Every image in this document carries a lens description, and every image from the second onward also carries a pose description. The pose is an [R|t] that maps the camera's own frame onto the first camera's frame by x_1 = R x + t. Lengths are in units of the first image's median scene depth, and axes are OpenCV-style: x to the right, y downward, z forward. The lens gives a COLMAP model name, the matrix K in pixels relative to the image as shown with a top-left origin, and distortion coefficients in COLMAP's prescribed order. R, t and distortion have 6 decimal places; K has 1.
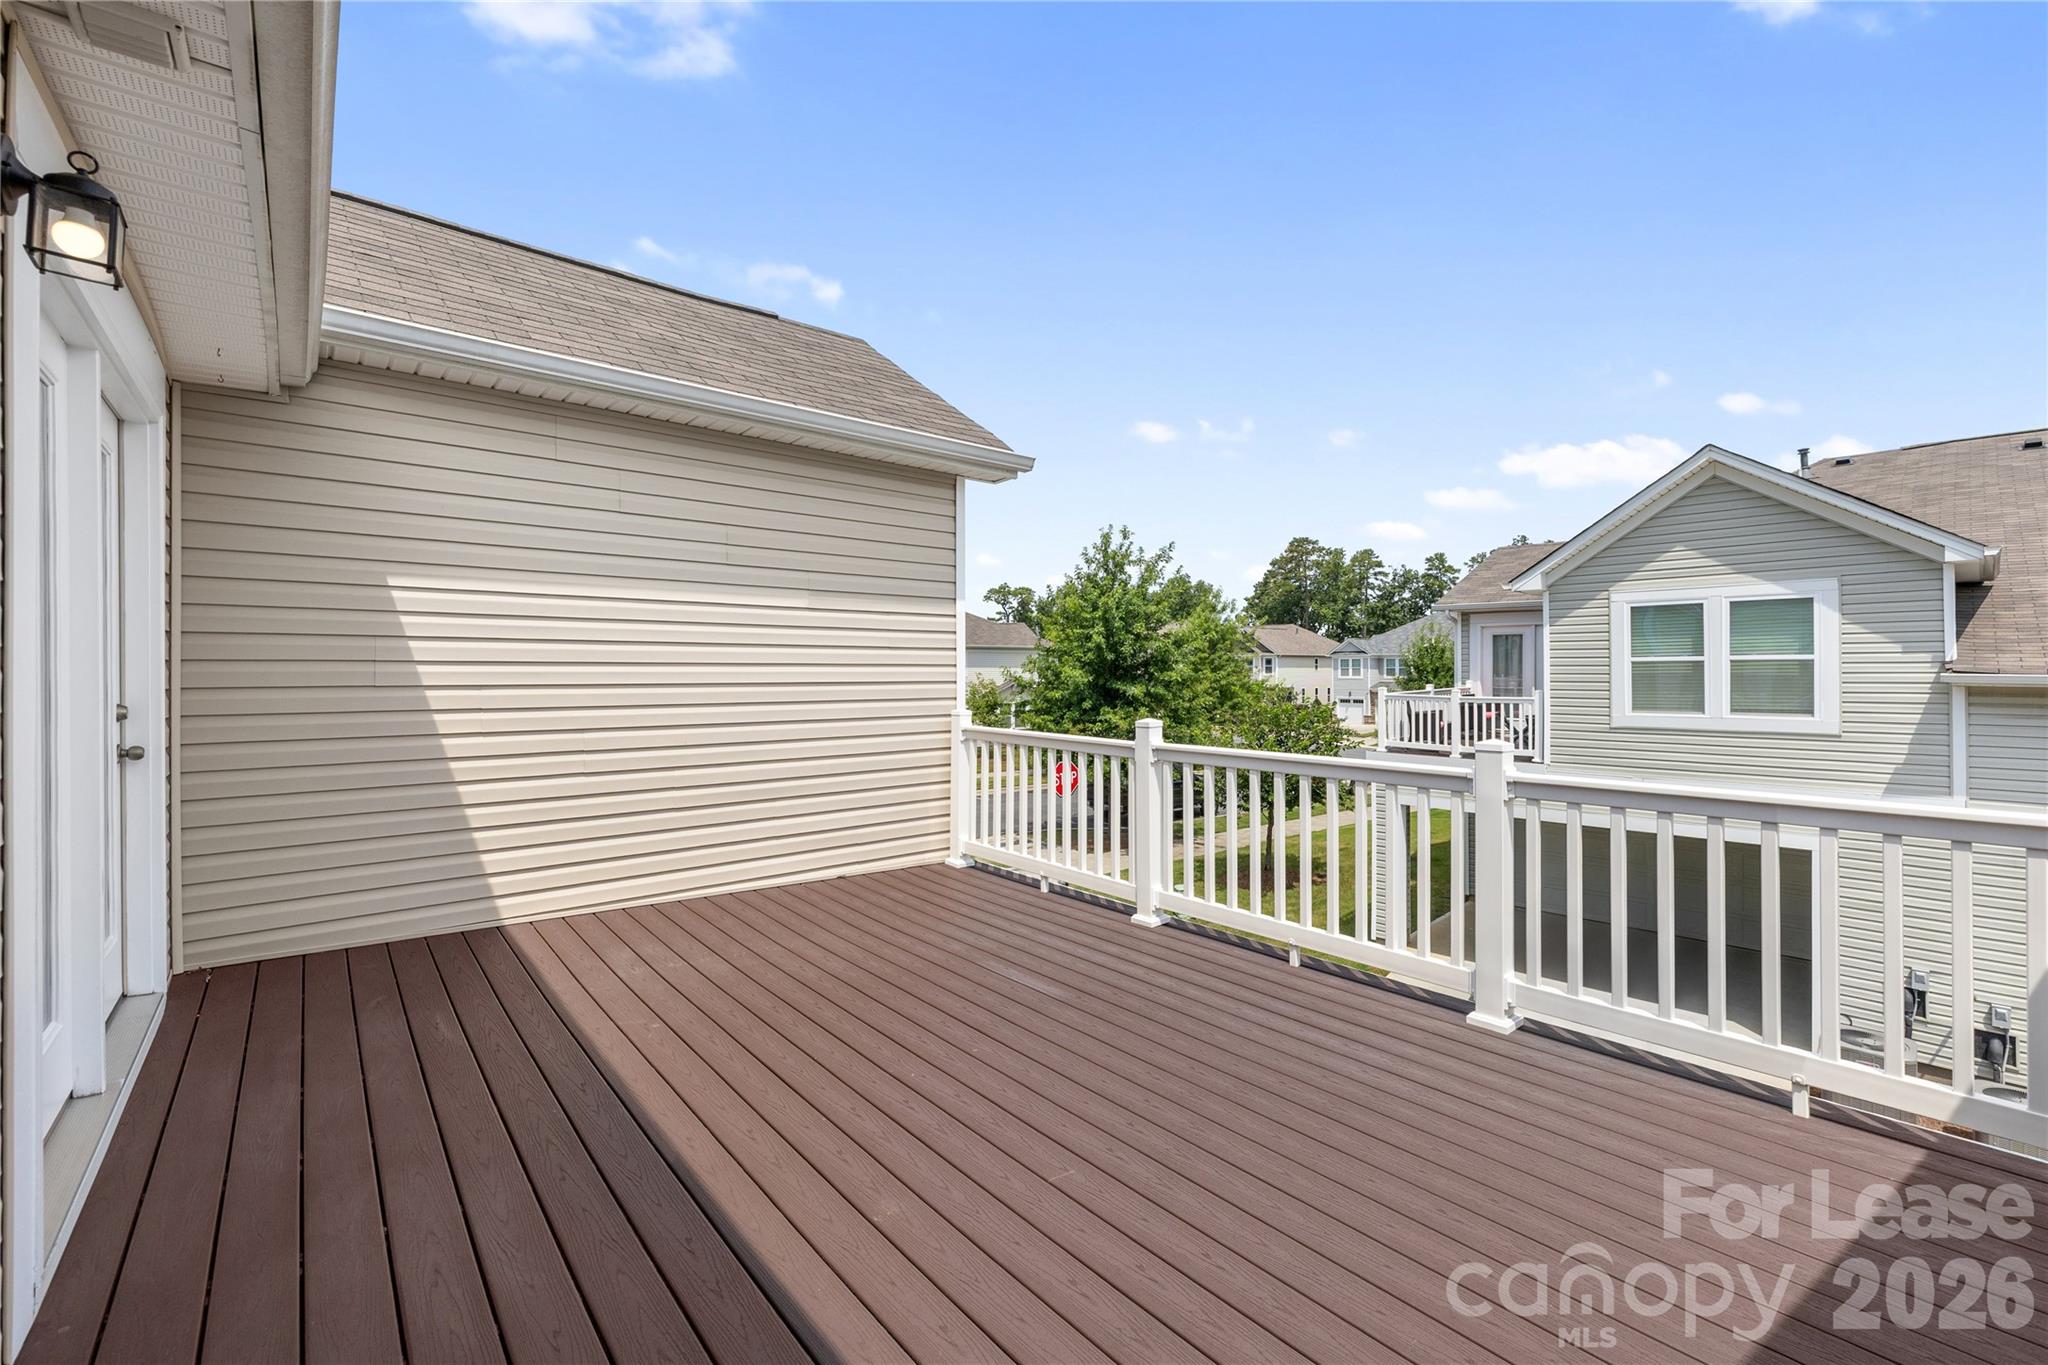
lens RADIAL K [[855.6, 0, 1029.7], [0, 855.6, 673.0], [0, 0, 1]] dist [0.001059, -0.000617]
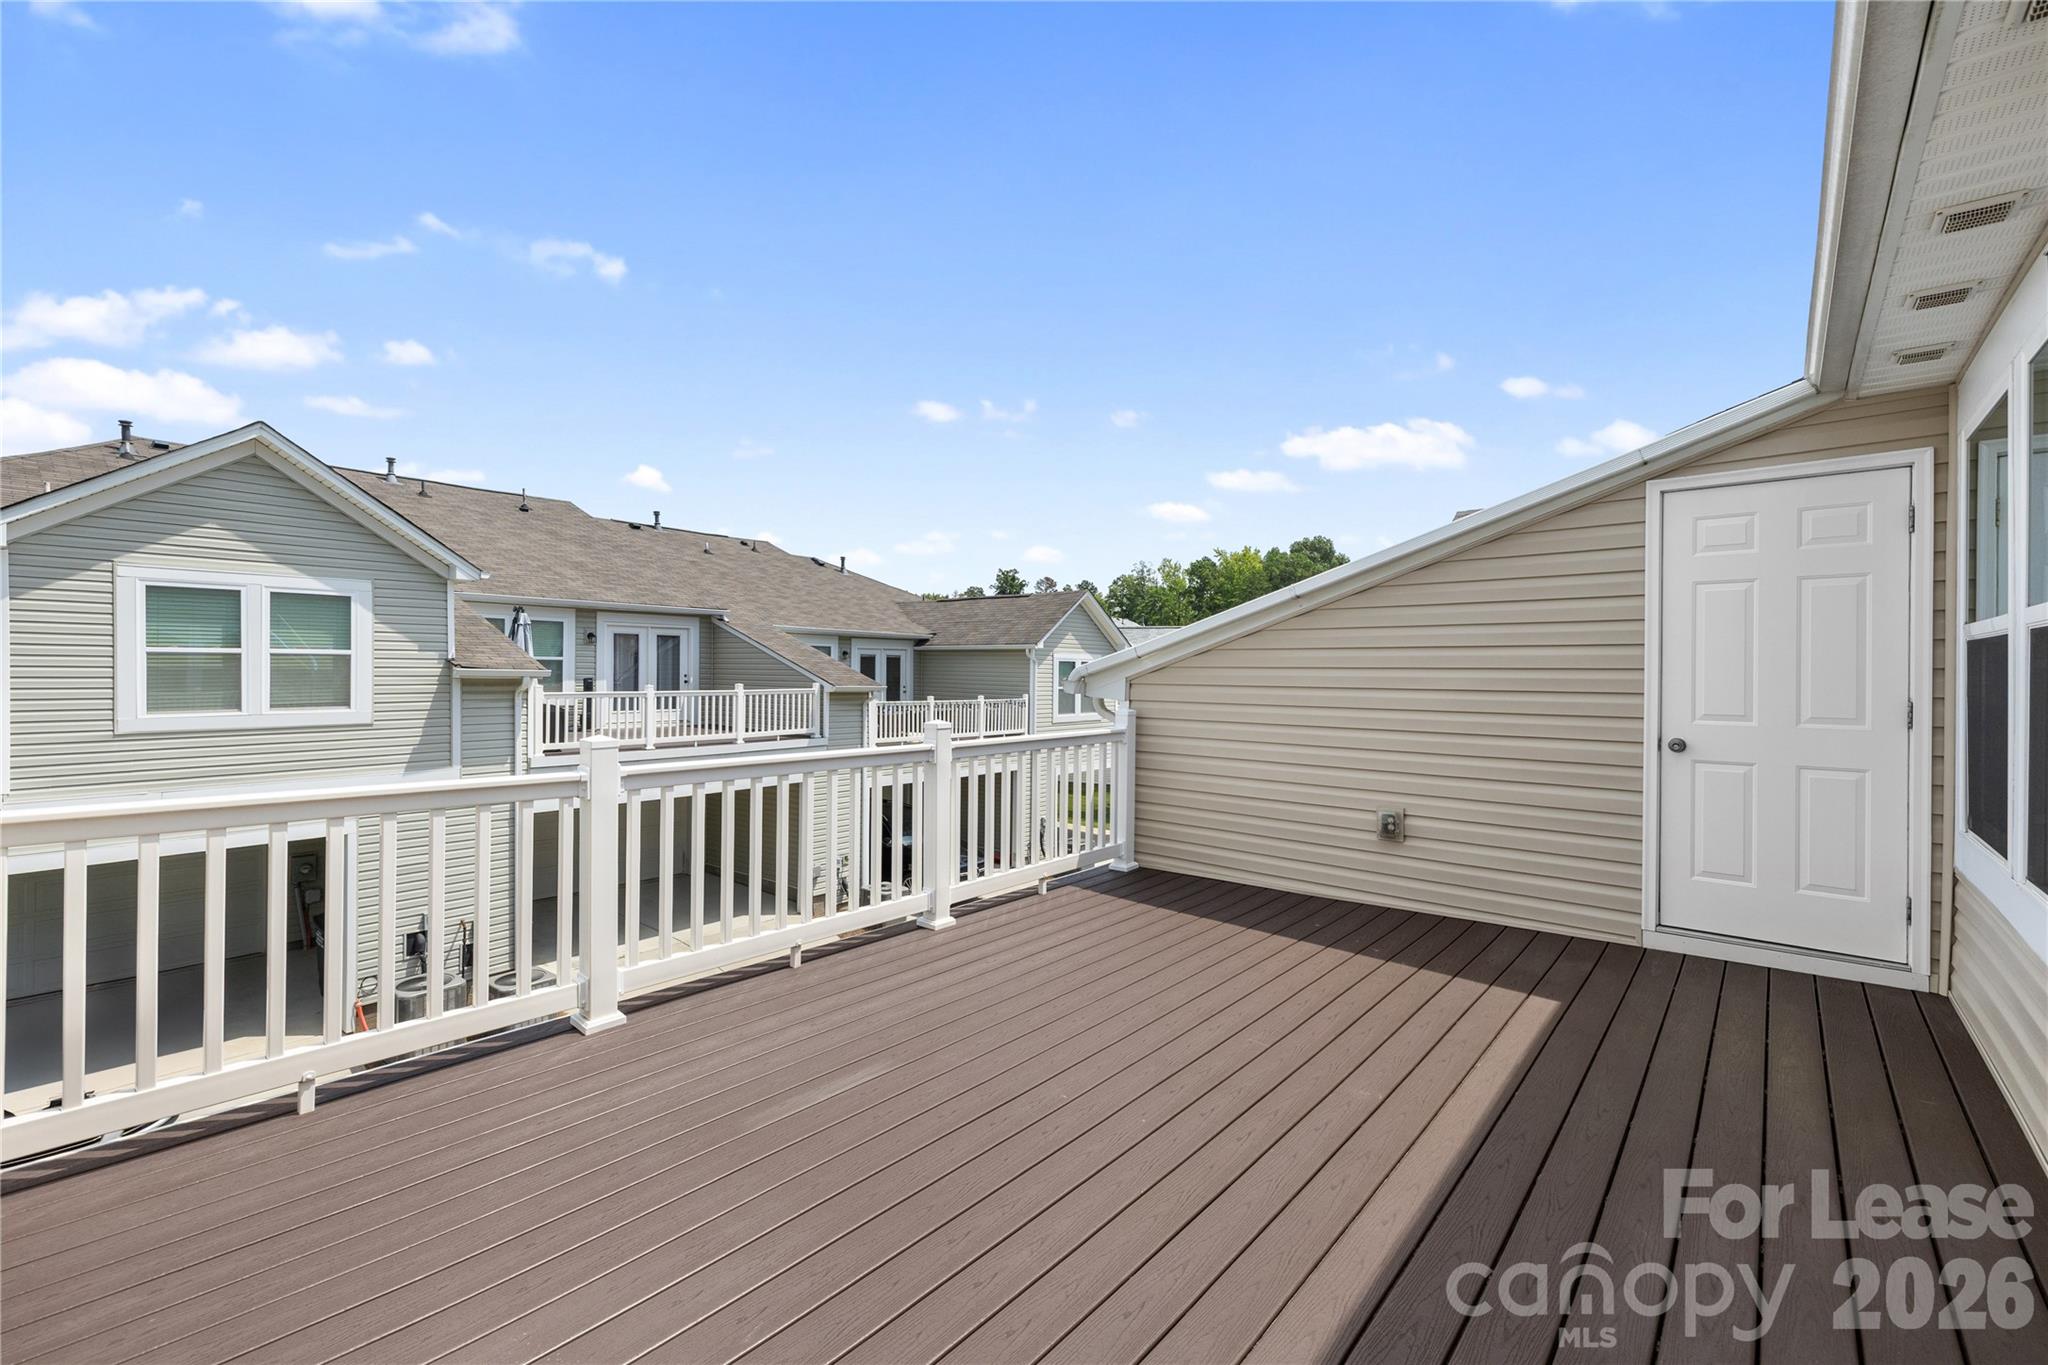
lens RADIAL K [[855.6, 0, 1028.1], [0, 855.6, 672.1], [0, 0, 1]] dist [0.001059, -0.000617]
pose [[-0.146933, -0.001299, 0.989146, -0.259419], [-0.007095, 0.999975, 0.000259, -0.000466], [-0.989121, -0.006980, -0.146939, 0.322976]]
